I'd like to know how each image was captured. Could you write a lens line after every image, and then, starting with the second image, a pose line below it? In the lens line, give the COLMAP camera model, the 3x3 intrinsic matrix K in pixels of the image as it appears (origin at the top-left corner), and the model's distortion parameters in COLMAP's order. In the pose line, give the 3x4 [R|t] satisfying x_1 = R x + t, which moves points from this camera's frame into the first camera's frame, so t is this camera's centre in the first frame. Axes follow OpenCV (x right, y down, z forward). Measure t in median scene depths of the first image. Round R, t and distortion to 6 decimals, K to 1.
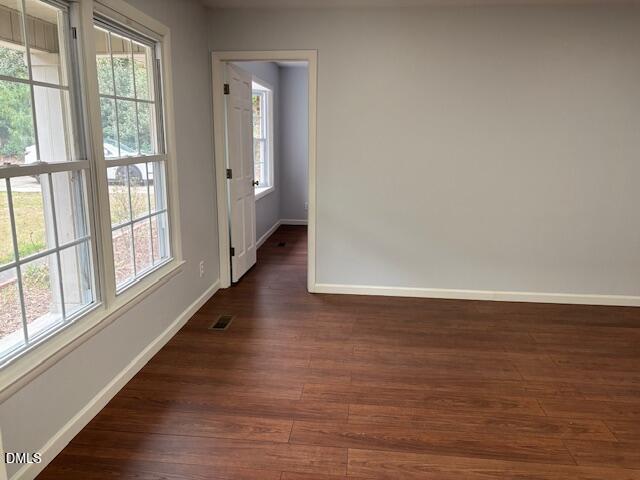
lens RADIAL K [[482.8, 0, 314.0], [0, 482.8, 245.8], [0, 0, 1]] dist [0.033595, -0.027687]
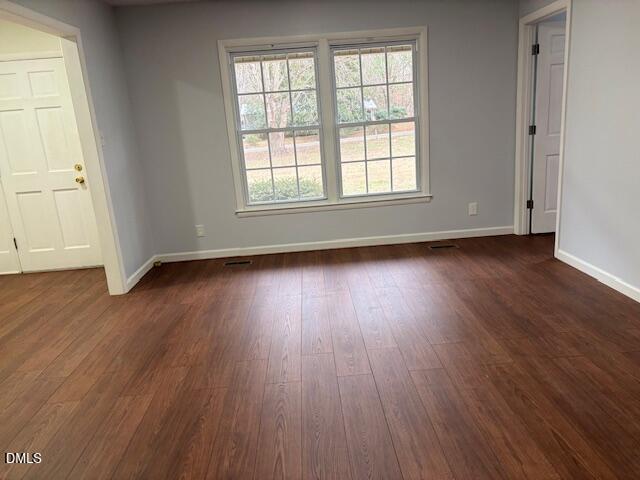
lens RADIAL K [[482.8, 0, 317.5], [0, 482.8, 242.7], [0, 0, 1]] dist [0.033595, -0.027687]
pose [[0.135877, 0.228161, -0.964095, 1.101745], [-0.142394, 0.967514, 0.208902, -0.083727], [0.980439, 0.108897, 0.163951, 0.497396]]
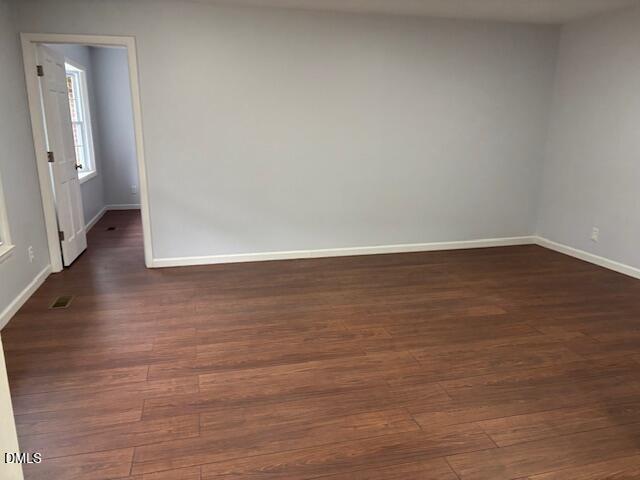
lens RADIAL K [[482.8, 0, 320.5], [0, 482.8, 244.0], [0, 0, 1]] dist [0.033595, -0.027687]
pose [[0.934793, -0.087197, 0.344322, -0.022801], [0.077224, 0.996103, 0.042603, 0.037195], [-0.346695, -0.013235, 0.937884, -0.167201]]
